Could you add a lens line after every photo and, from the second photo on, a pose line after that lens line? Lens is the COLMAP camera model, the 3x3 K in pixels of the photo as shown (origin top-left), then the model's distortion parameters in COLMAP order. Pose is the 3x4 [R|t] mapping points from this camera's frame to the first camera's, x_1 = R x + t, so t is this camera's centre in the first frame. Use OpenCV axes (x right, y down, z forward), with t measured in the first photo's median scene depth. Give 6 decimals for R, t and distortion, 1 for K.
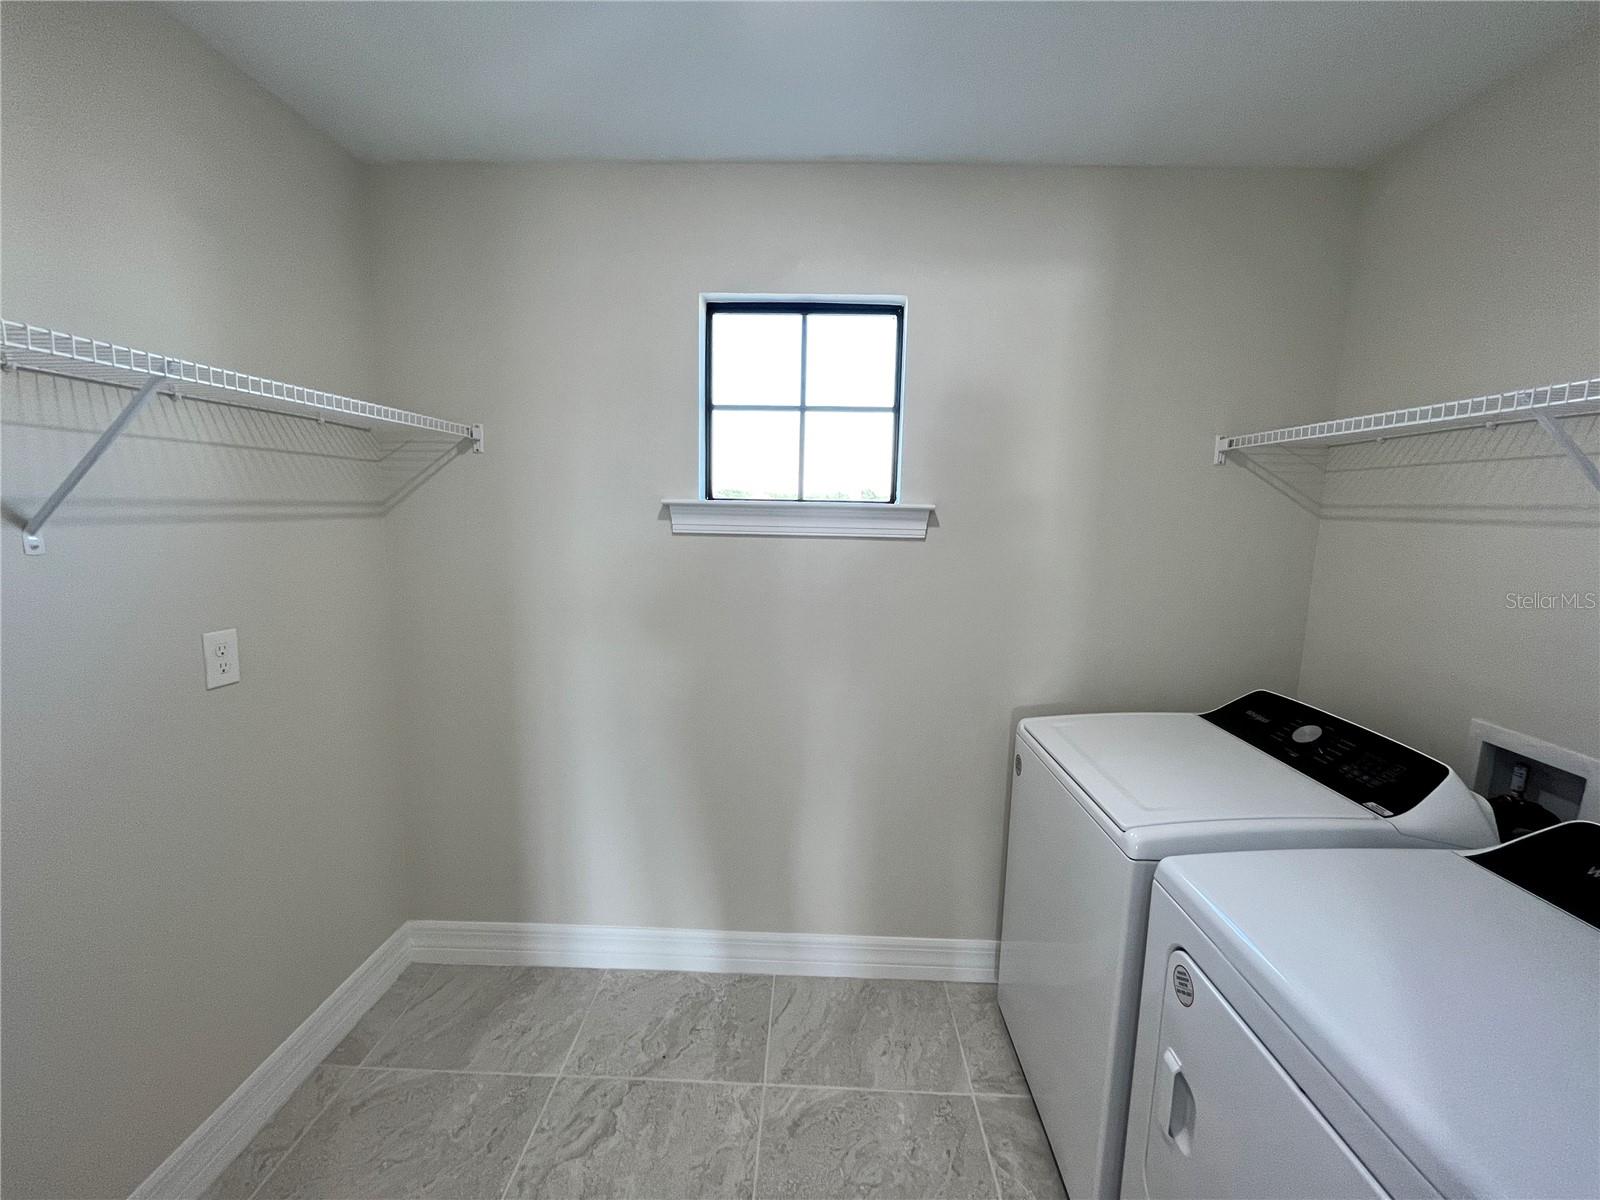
lens RADIAL K [[656.2, 0, 796.3], [0, 656.2, 598.8], [0, 0, 1]] dist [-0.001975, -0.000512]
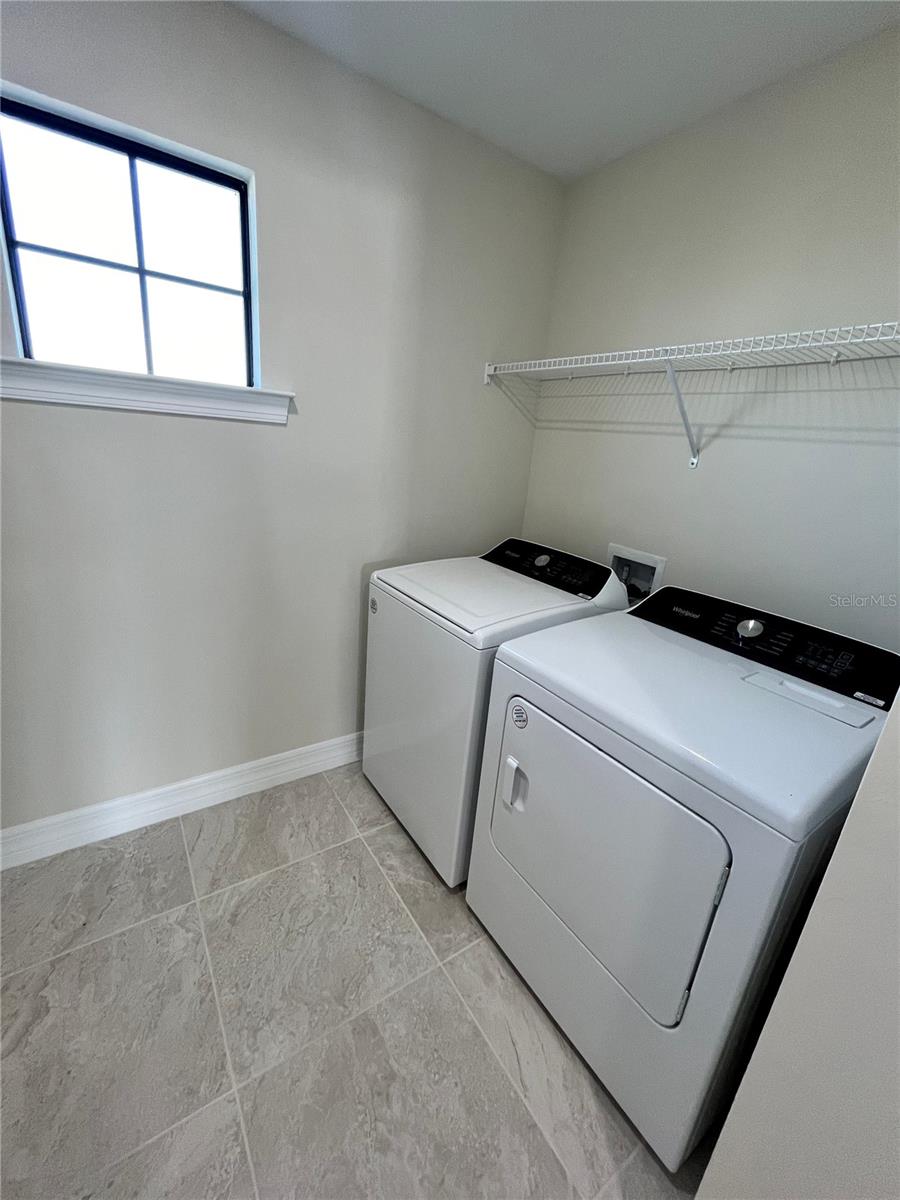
lens RADIAL K [[492.2, 0, 452.4], [0, 492.2, 598.6], [0, 0, 1]] dist [-0.001975, -0.000512]
pose [[0.807024, -0.131600, 0.575668, -0.110857], [0.013335, 0.978665, 0.205031, 0.036110], [-0.590368, -0.157789, 0.791561, 0.113874]]
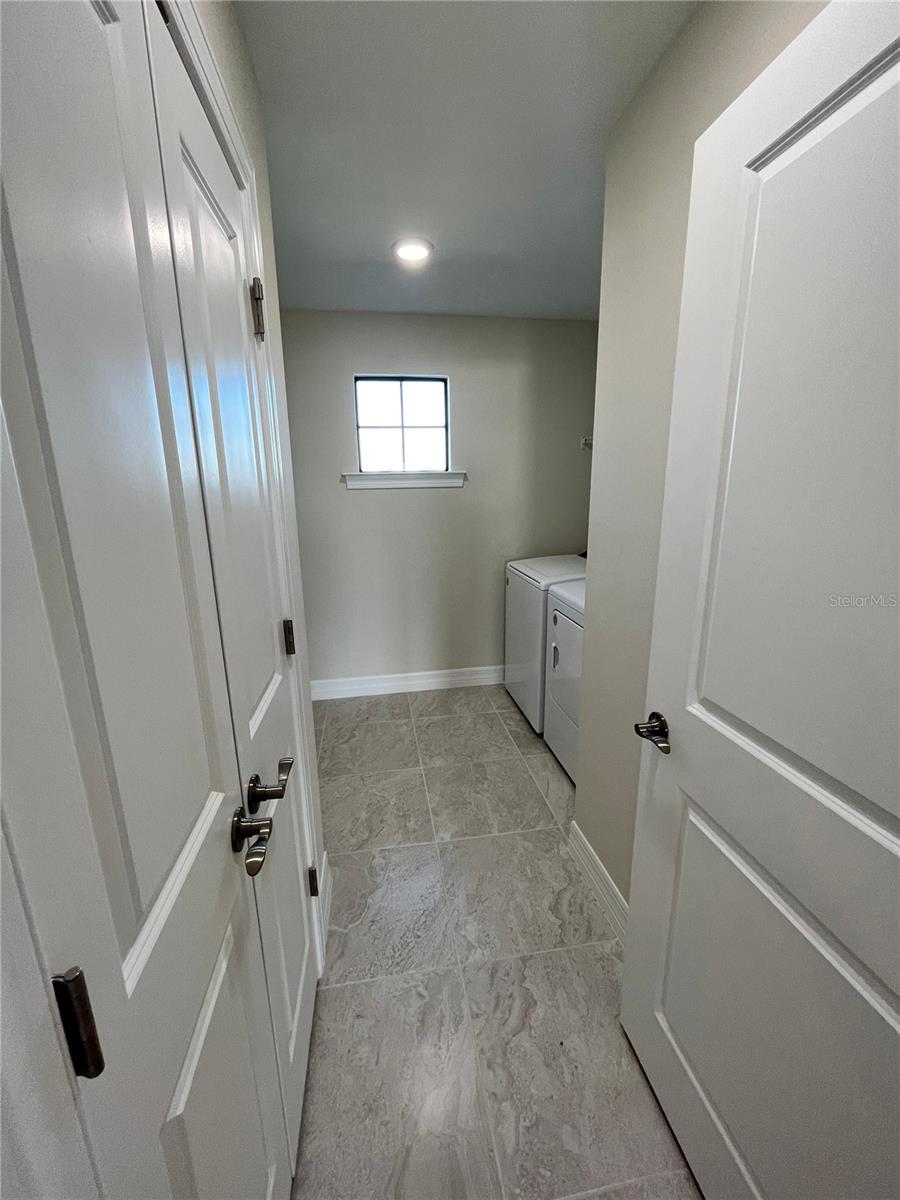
lens RADIAL K [[492.0, 0, 450.7], [0, 492.0, 595.4], [0, 0, 1]] dist [0.013016, -0.000081]
pose [[0.979615, -0.081030, 0.183819, -0.199712], [0.063316, 0.992943, 0.100276, 0.114743], [-0.190647, -0.086593, 0.977832, -0.724434]]
